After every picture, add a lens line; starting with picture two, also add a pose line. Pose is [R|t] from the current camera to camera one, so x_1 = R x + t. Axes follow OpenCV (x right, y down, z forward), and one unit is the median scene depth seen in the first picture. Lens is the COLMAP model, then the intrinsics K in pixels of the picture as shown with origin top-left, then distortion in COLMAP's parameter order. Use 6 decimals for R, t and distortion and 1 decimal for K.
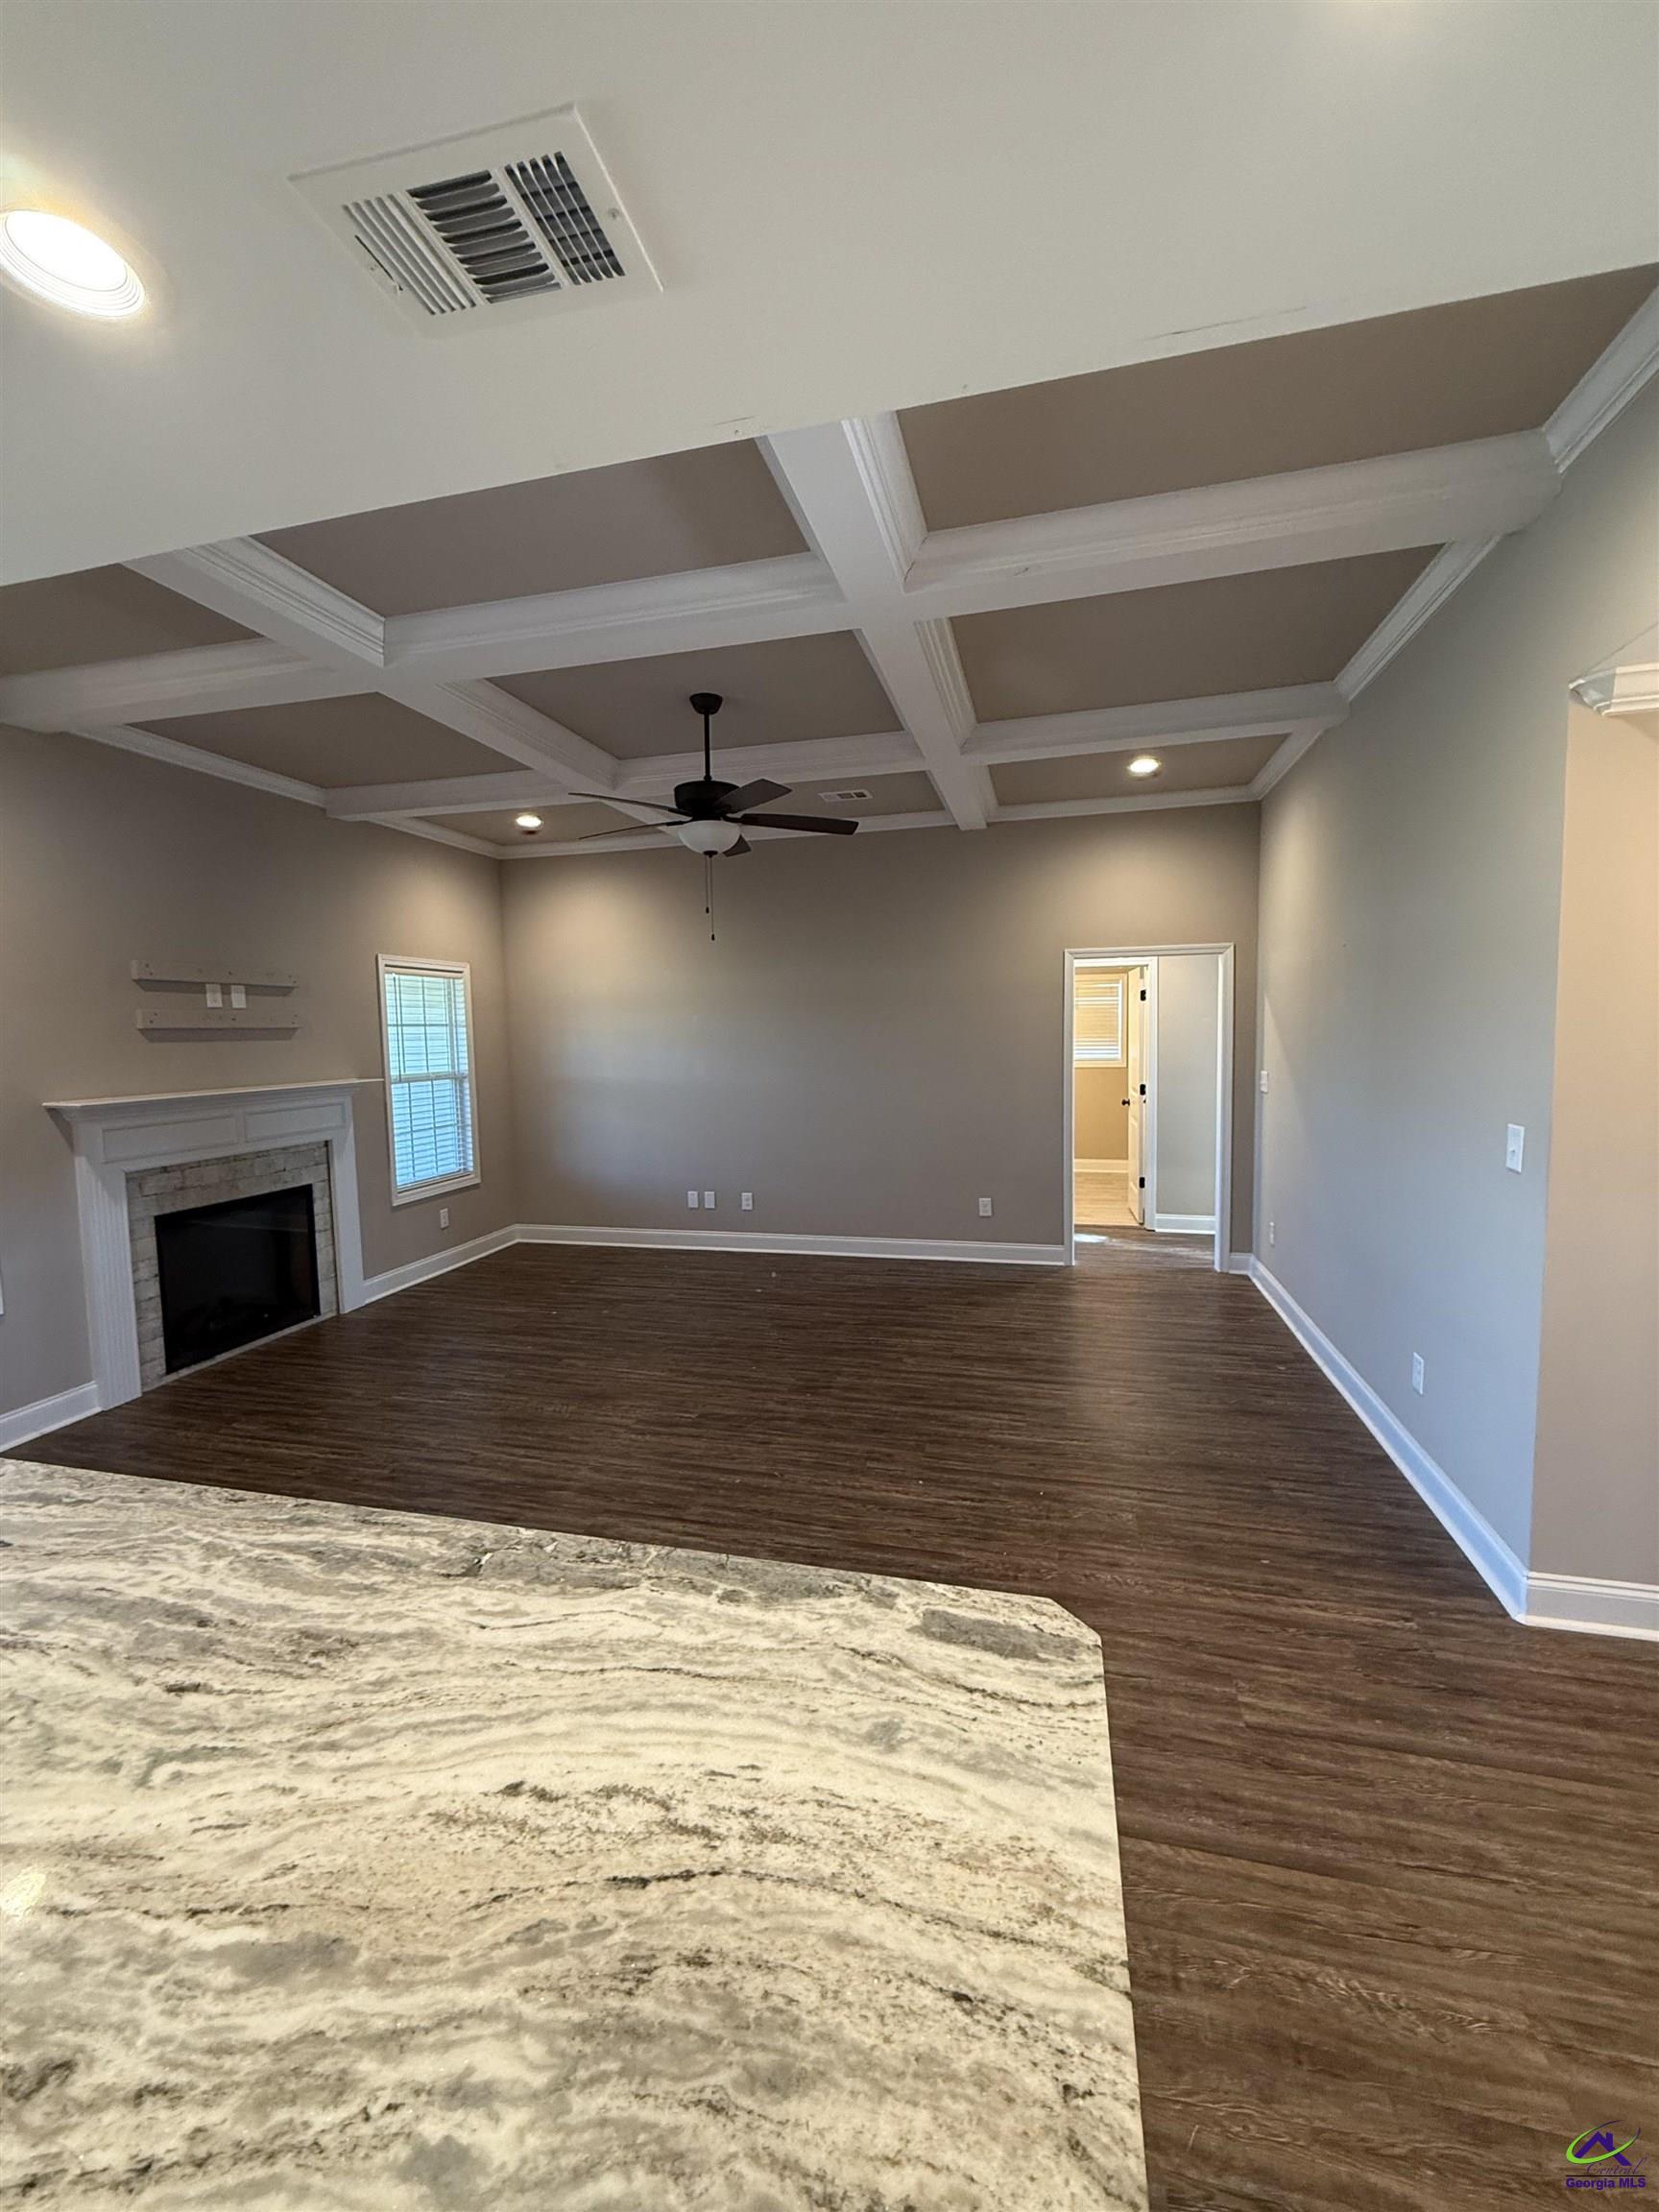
lens RADIAL K [[869.3, 0, 829.5], [0, 869.3, 1106.0], [0, 0, 1]] dist [0.000722, 0.000046]
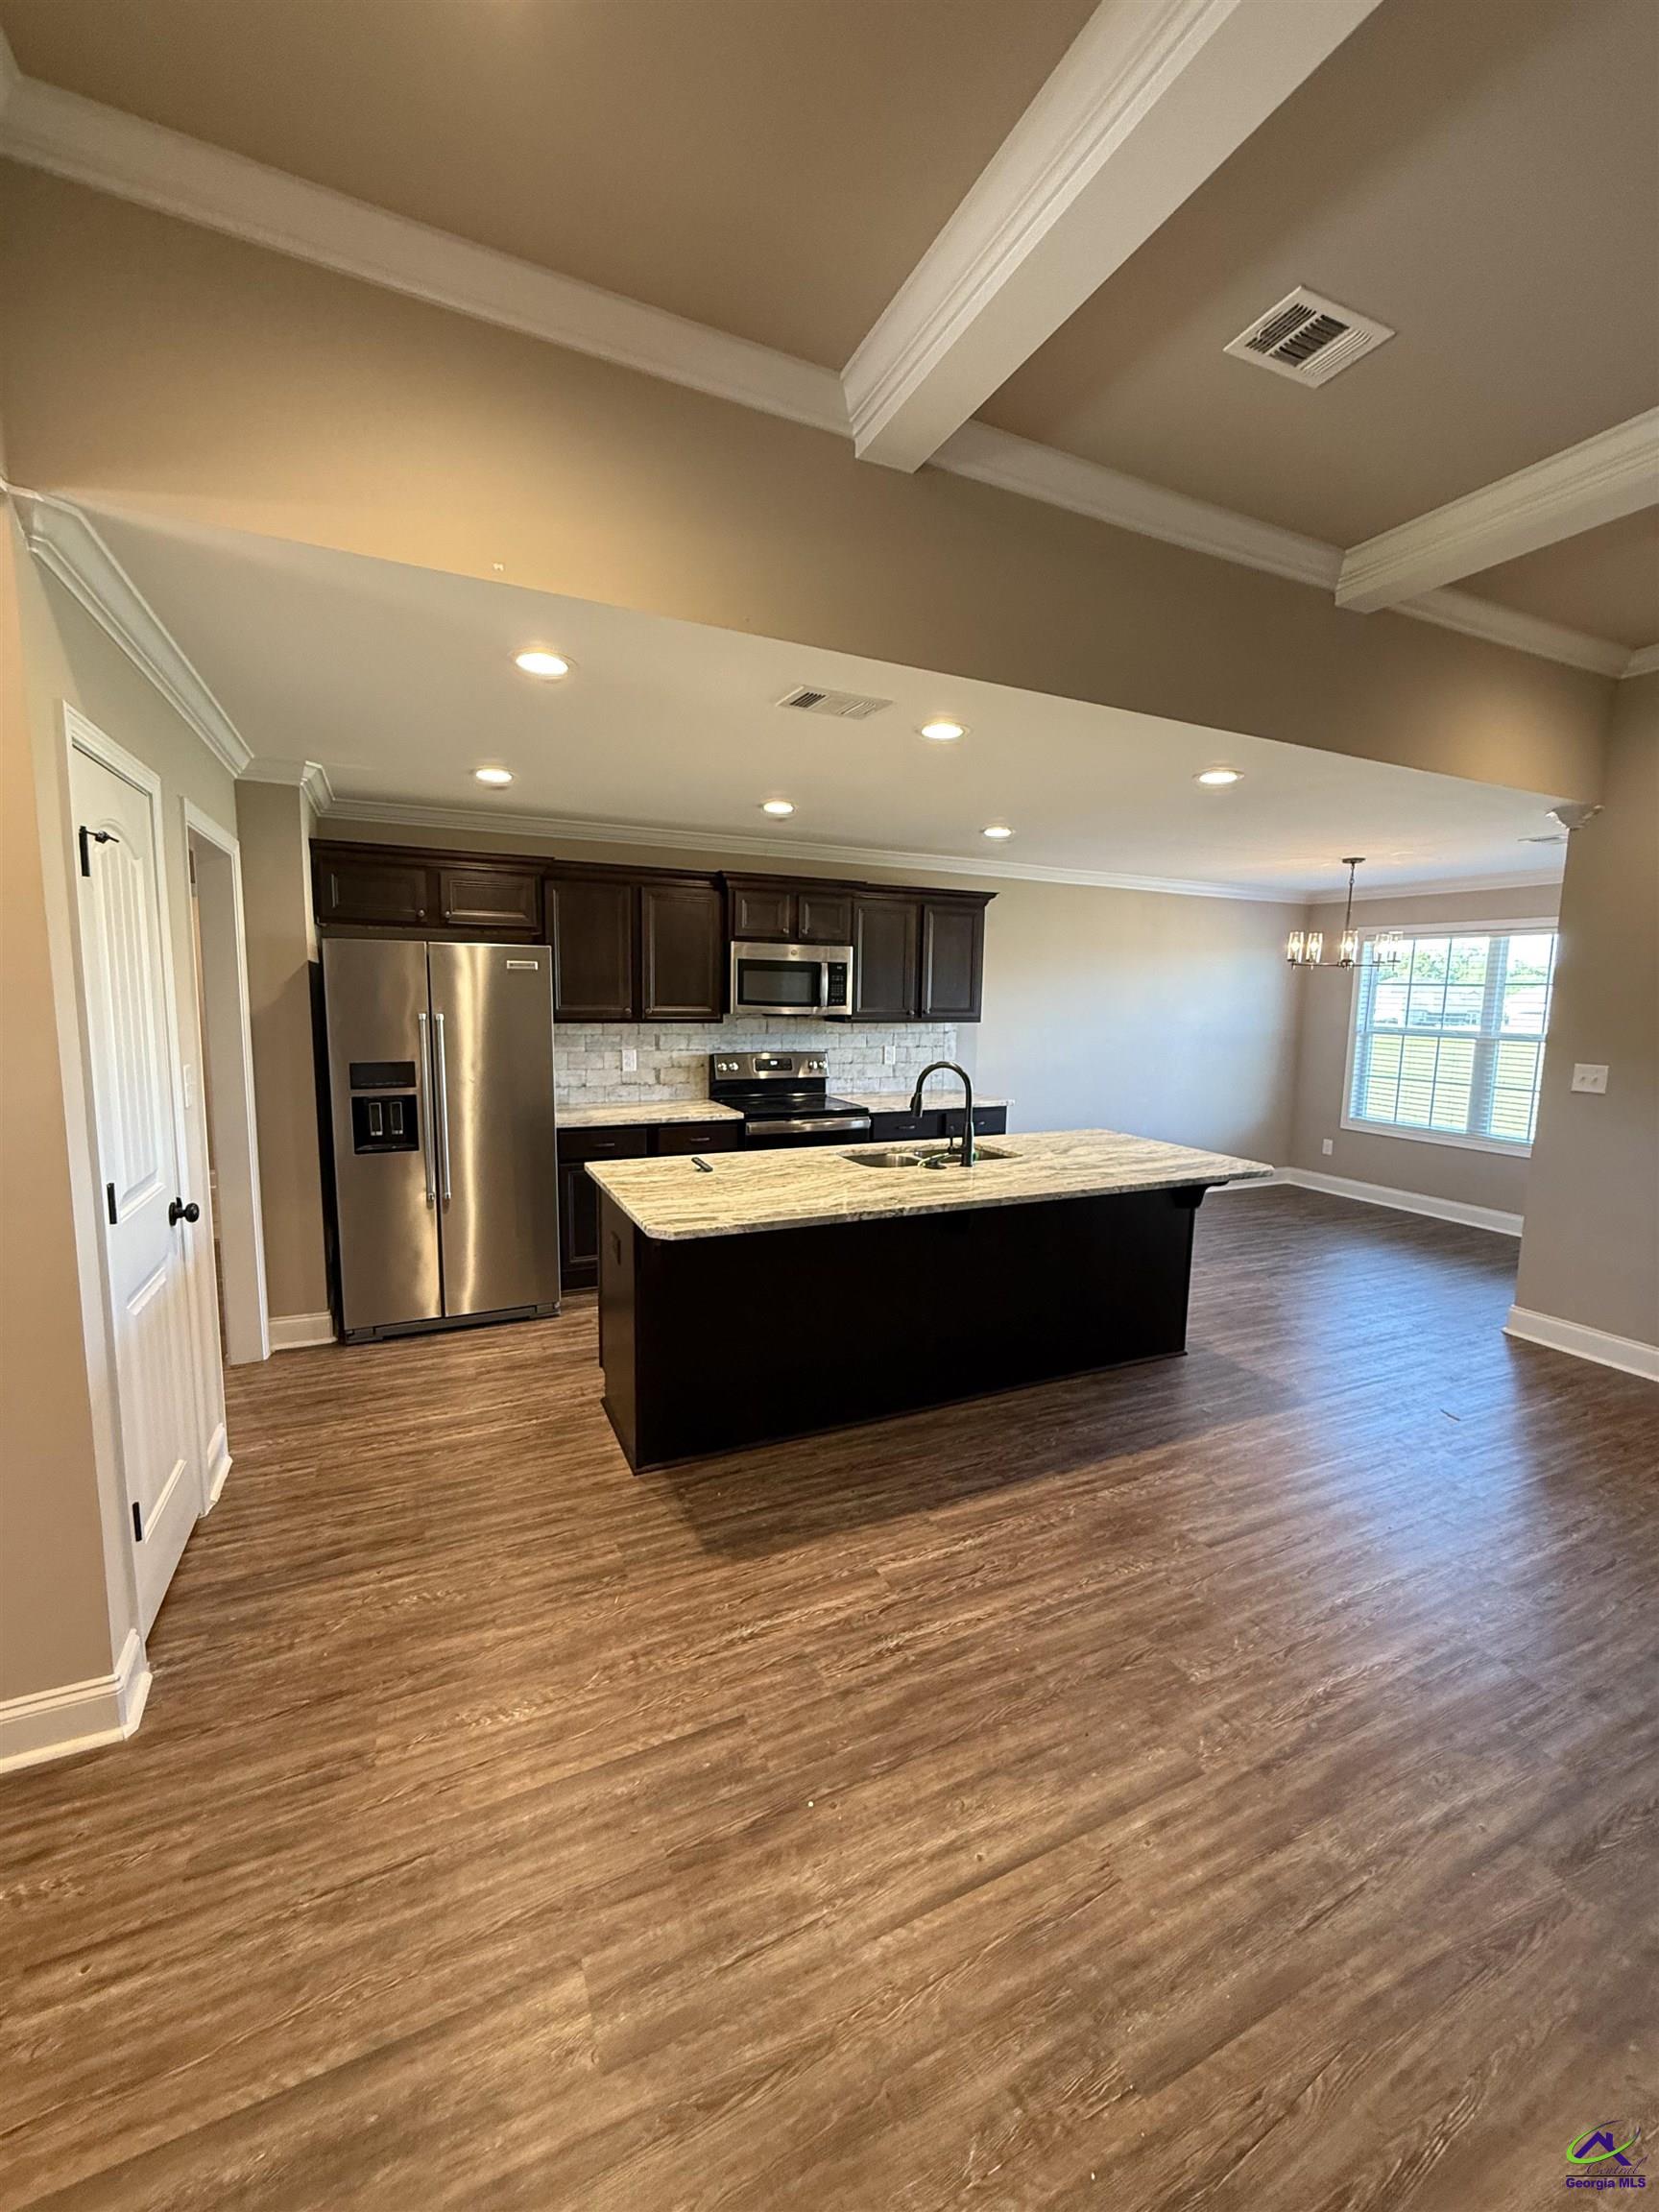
lens RADIAL K [[878.0, 0, 829.0], [0, 878.0, 1095.7], [0, 0, 1]] dist [-0.000517, -0.000246]
pose [[-0.775972, 0.073541, -0.626465, 0.351727], [-0.058114, 0.980621, 0.187099, -0.050697], [0.628084, 0.181590, -0.756661, 0.752626]]
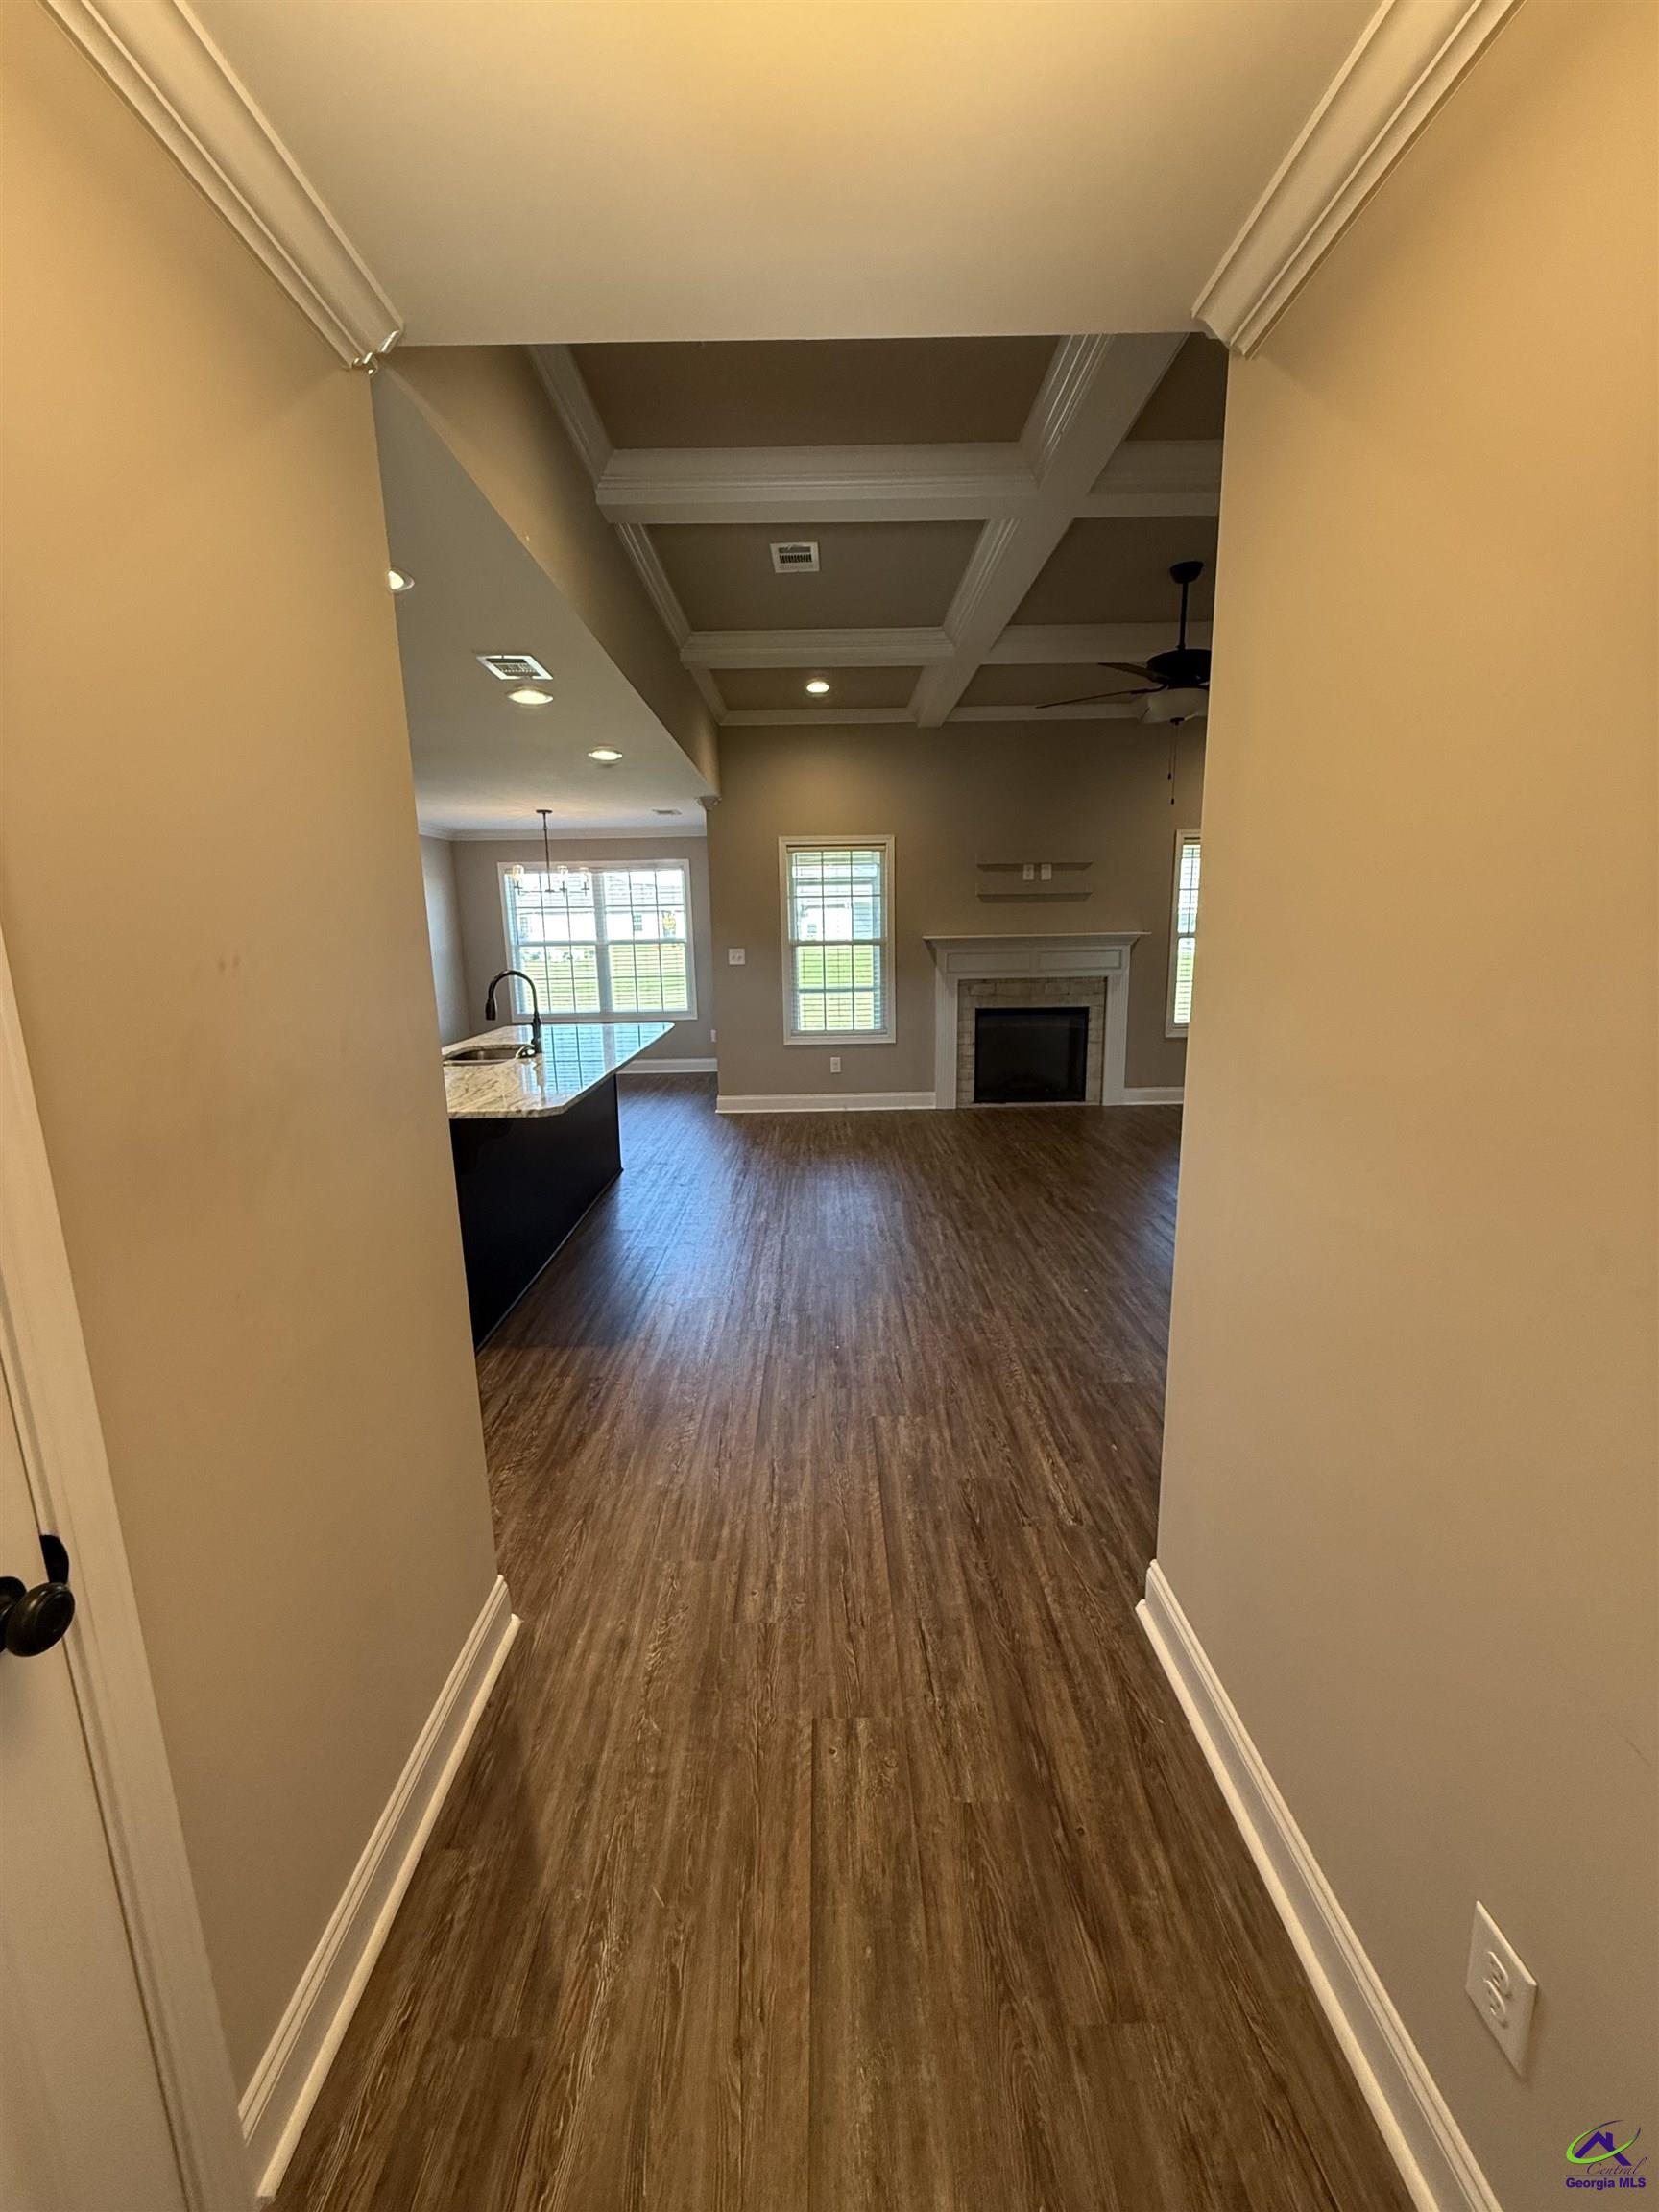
lens RADIAL K [[873.8, 0, 829.5], [0, 873.8, 1106.0], [0, 0, 1]] dist [-0.033531, -0.000044]
pose [[0.253246, 0.209096, -0.944534, 0.795911], [-0.069222, 0.977776, 0.197895, -0.003194], [0.964922, 0.015266, 0.262092, 0.287678]]
